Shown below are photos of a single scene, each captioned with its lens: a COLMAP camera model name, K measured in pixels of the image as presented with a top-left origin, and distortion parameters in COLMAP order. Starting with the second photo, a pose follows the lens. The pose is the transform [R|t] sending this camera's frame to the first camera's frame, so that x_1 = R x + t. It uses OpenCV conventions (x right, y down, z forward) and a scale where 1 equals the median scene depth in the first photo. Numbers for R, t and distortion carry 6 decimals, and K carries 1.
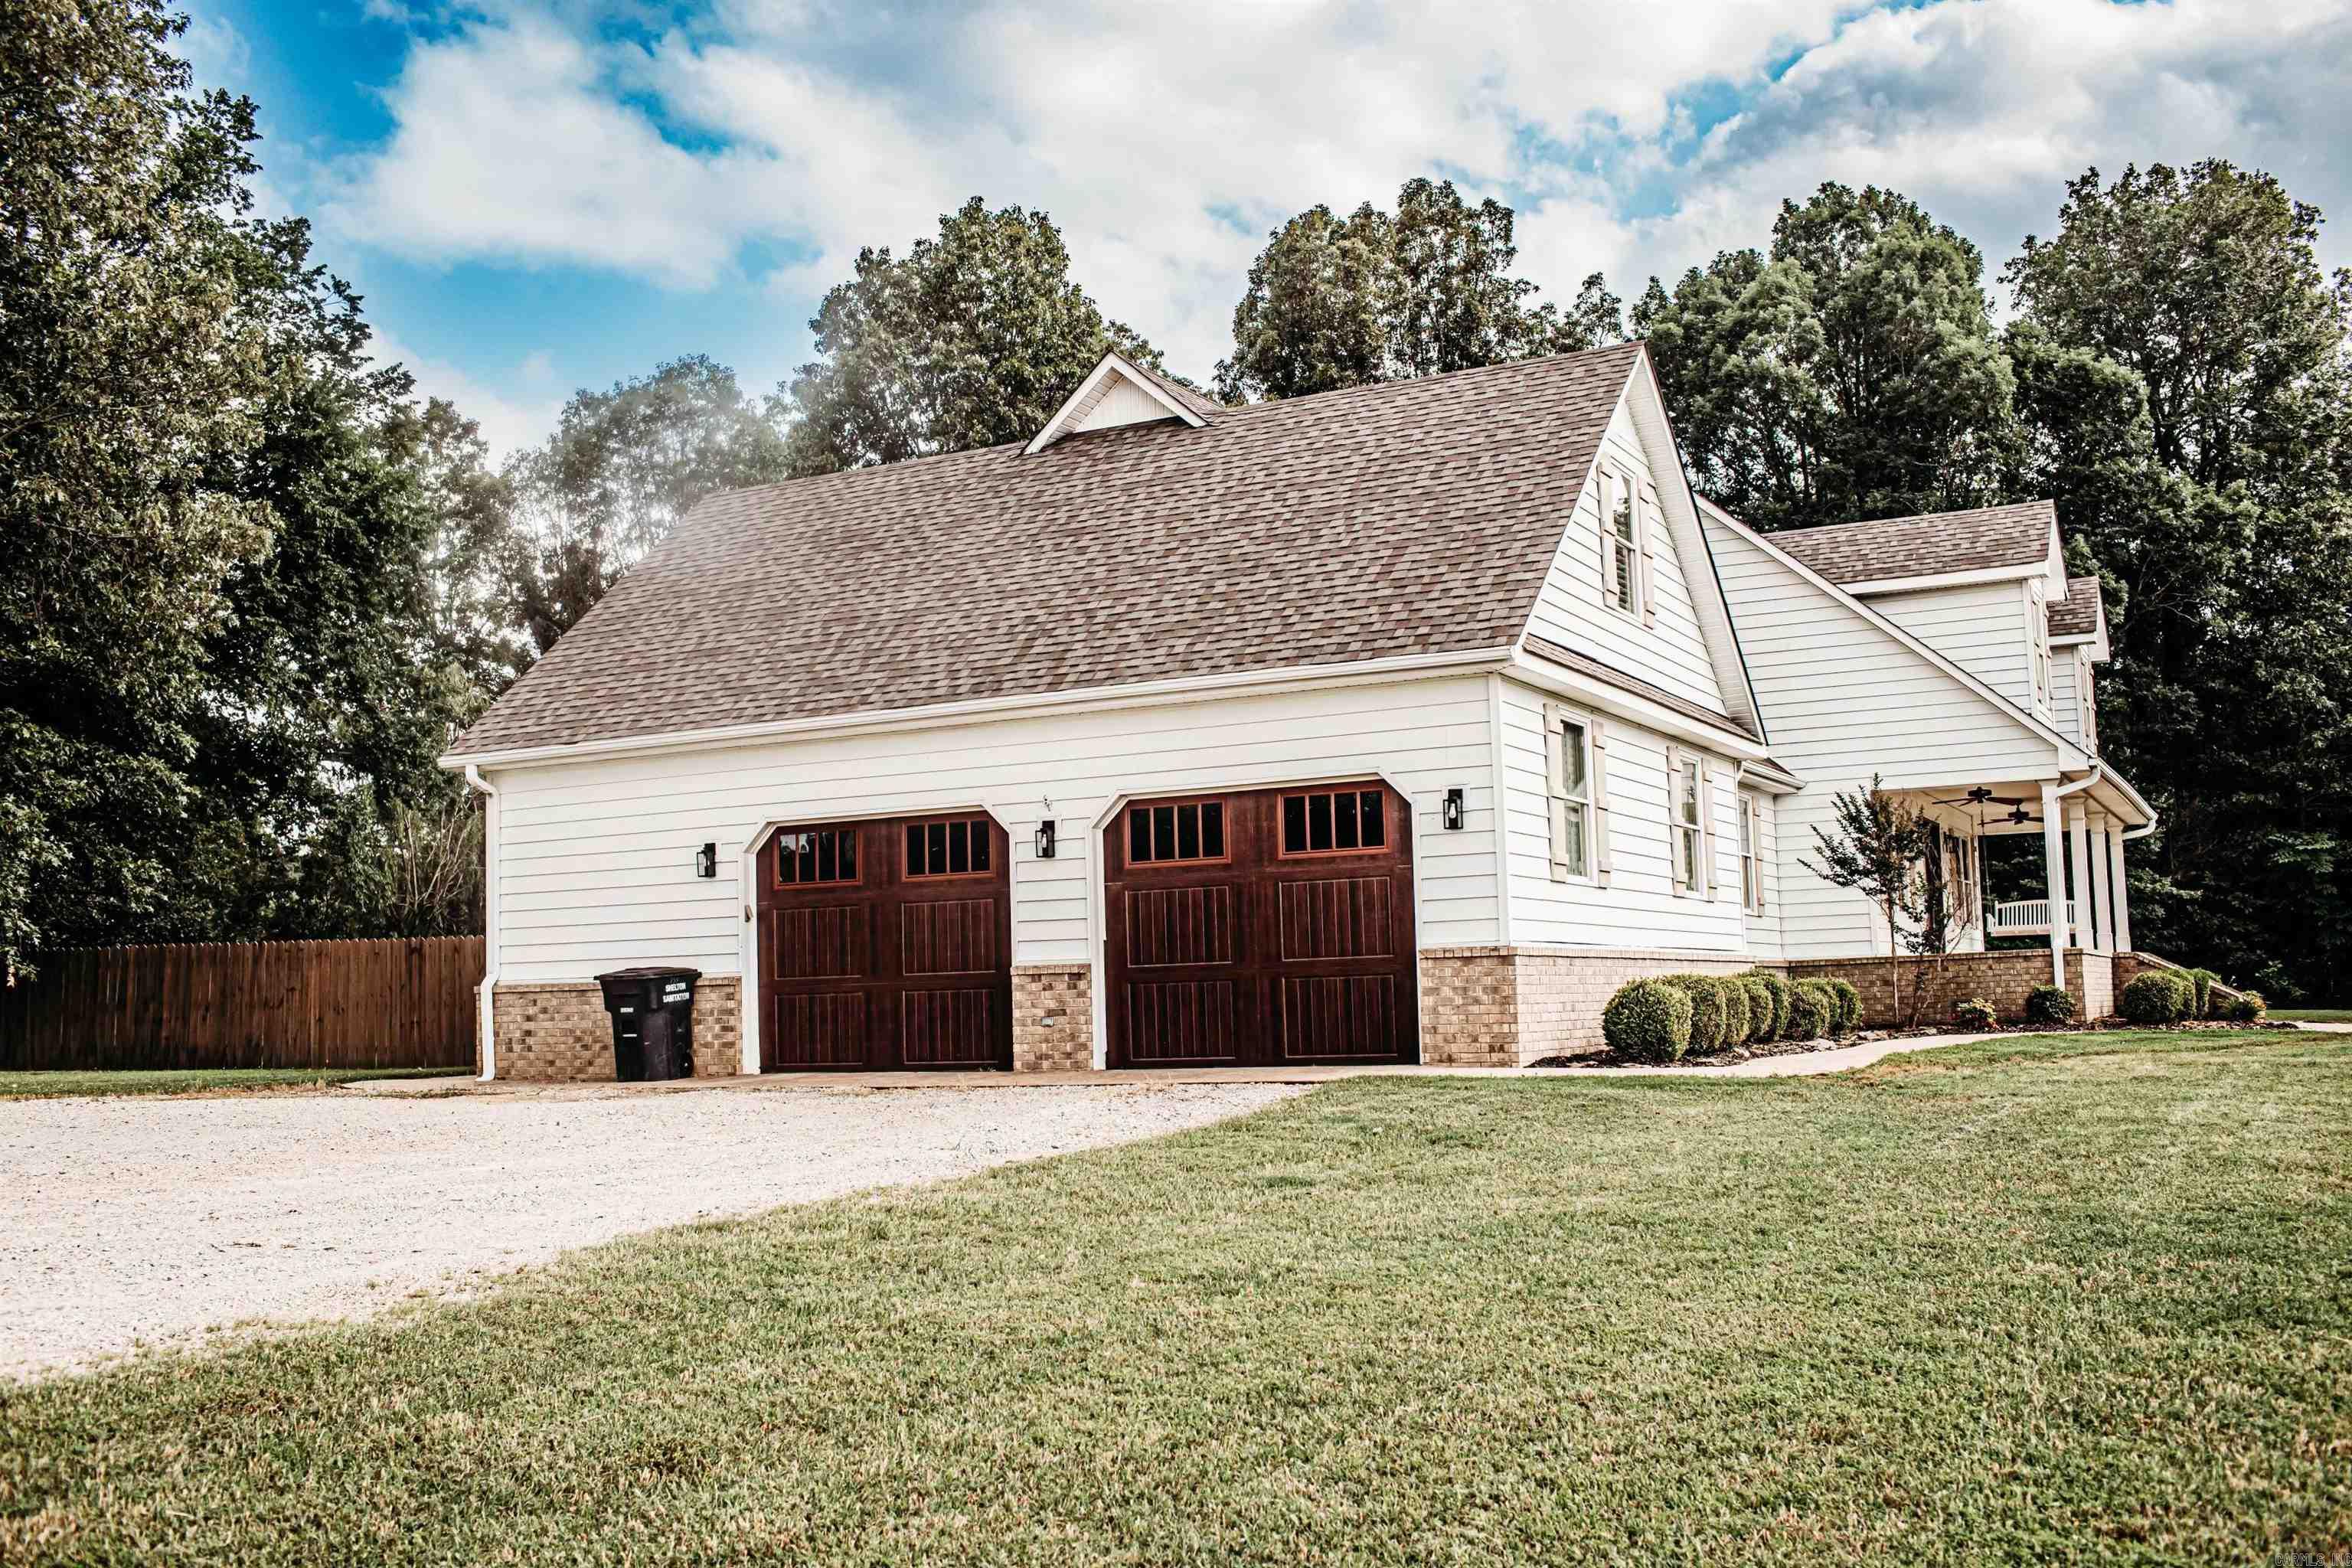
lens RADIAL K [[2263.8, 0, 1171.9], [0, 2263.8, 762.7], [0, 0, 1]] dist [-0.060534, 0.000000]
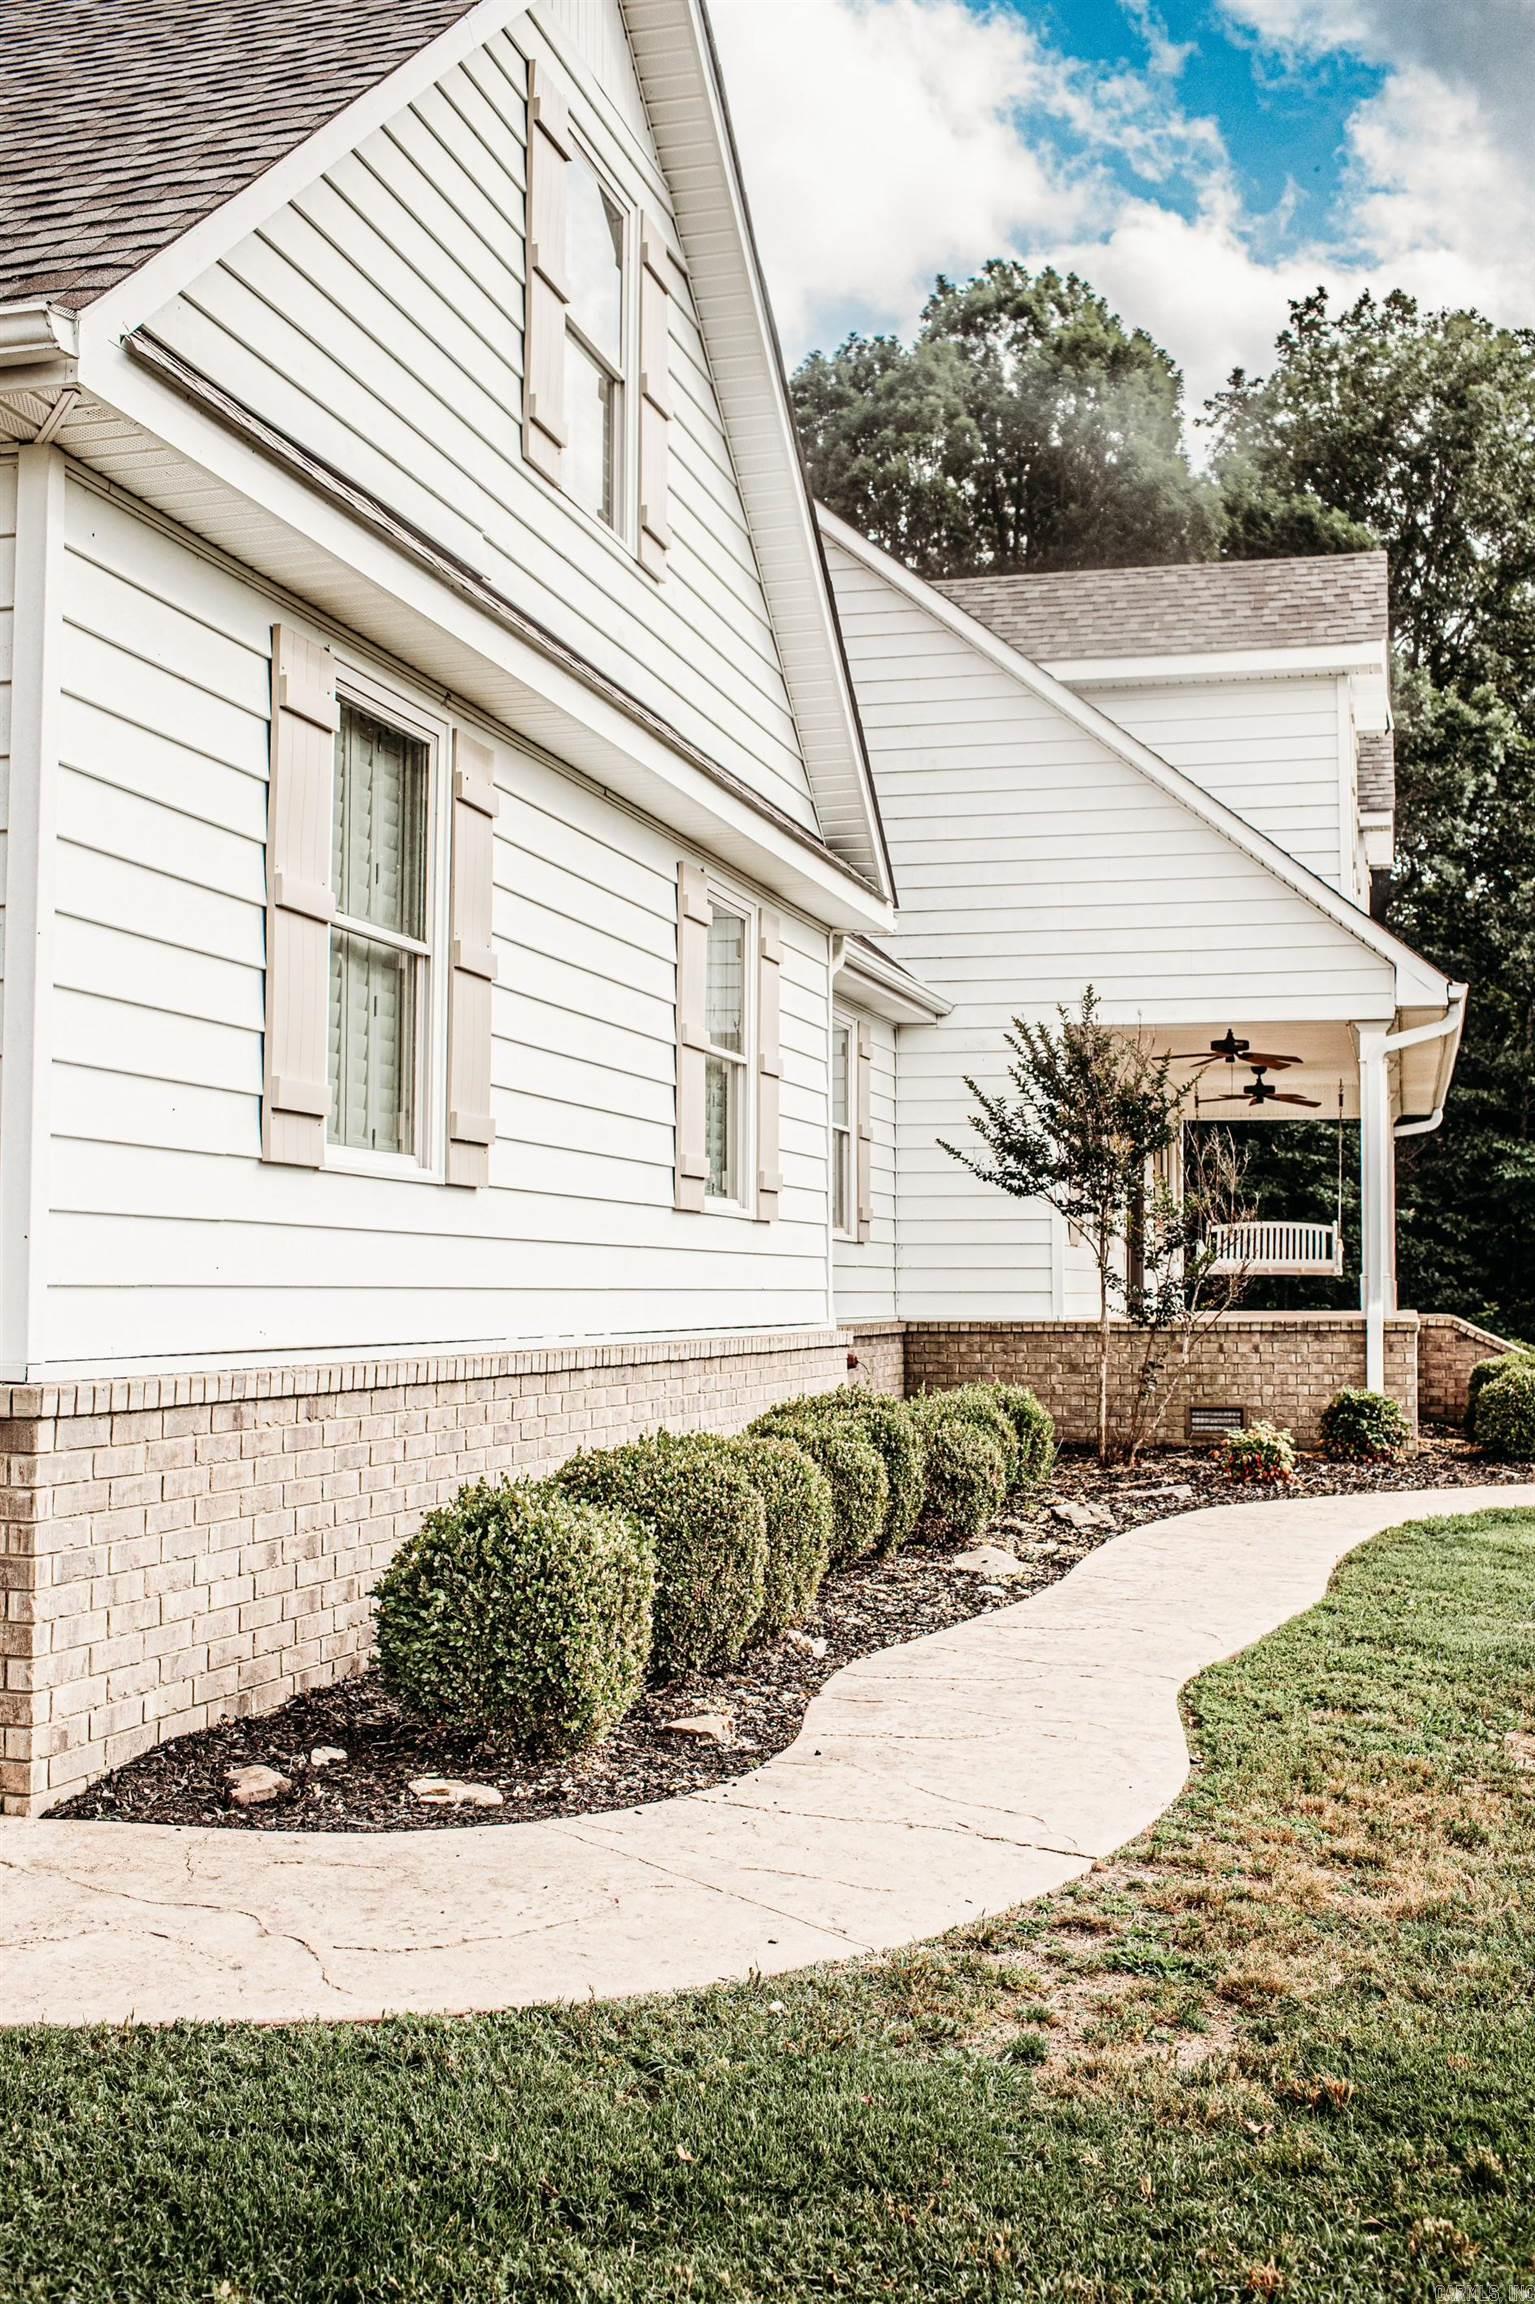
lens RADIAL K [[2217.6, 0, 775.2], [0, 2217.6, 1150.4], [0, 0, 1]] dist [-0.060534, 0.000000]
pose [[0.974871, 0.041885, 0.218798, 0.117474], [-0.052805, 0.997622, 0.044298, 0.022300], [-0.216422, -0.054738, 0.974764, 0.462787]]
